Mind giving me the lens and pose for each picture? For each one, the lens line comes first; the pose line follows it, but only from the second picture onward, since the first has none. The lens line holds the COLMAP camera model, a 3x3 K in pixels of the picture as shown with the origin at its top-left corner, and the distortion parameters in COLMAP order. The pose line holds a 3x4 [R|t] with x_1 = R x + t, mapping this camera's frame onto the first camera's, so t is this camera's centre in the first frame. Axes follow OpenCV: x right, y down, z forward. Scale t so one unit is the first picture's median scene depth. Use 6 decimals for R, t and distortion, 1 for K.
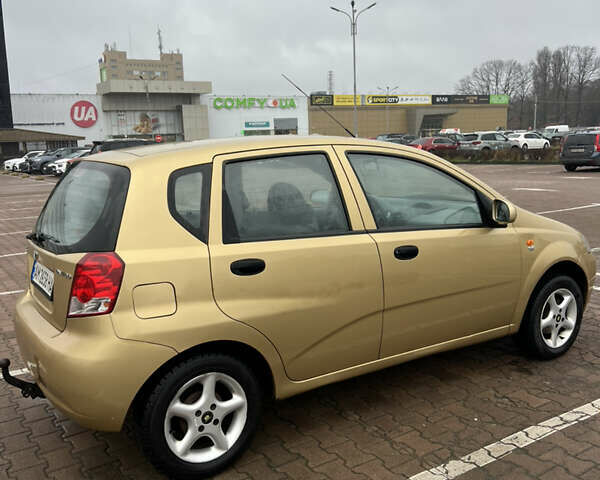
lens RADIAL K [[587.5, 0, 300.0], [0, 587.5, 240.0], [0, 0, 1]] dist [0.018408, -0.001370]
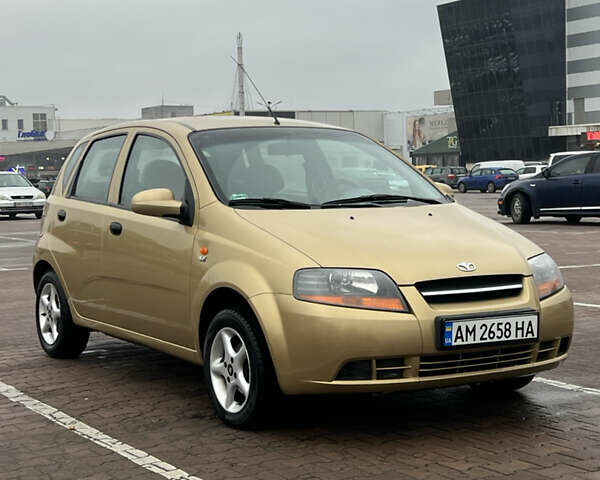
lens RADIAL K [[1142.9, 0, 300.0], [0, 1142.9, 240.0], [0, 0, 1]] dist [0.112301, 0.008979]
pose [[-0.011773, 0.097015, -0.995213, 2.265347], [-0.141206, 0.985147, 0.097704, -0.210140], [0.989910, 0.141681, 0.002101, 1.344322]]
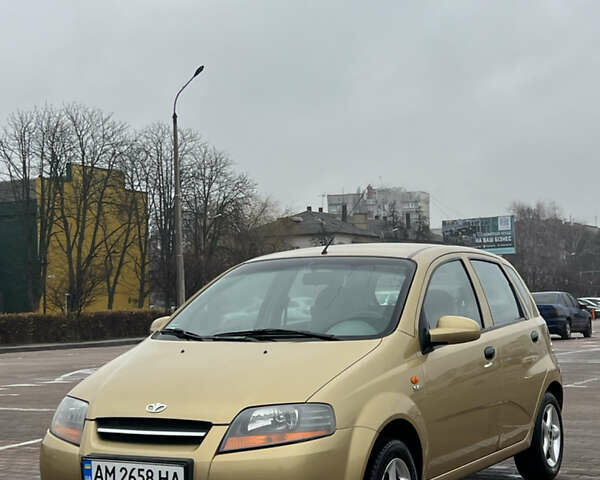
lens RADIAL K [[1142.9, 0, 300.0], [0, 1142.9, 240.0], [0, 0, 1]] dist [0.112301, 0.008979]
pose [[-0.861550, 0.029047, -0.506841, 1.247650], [-0.028632, 0.993993, 0.105635, -0.458659], [0.506865, 0.105522, -0.855542, 3.072994]]
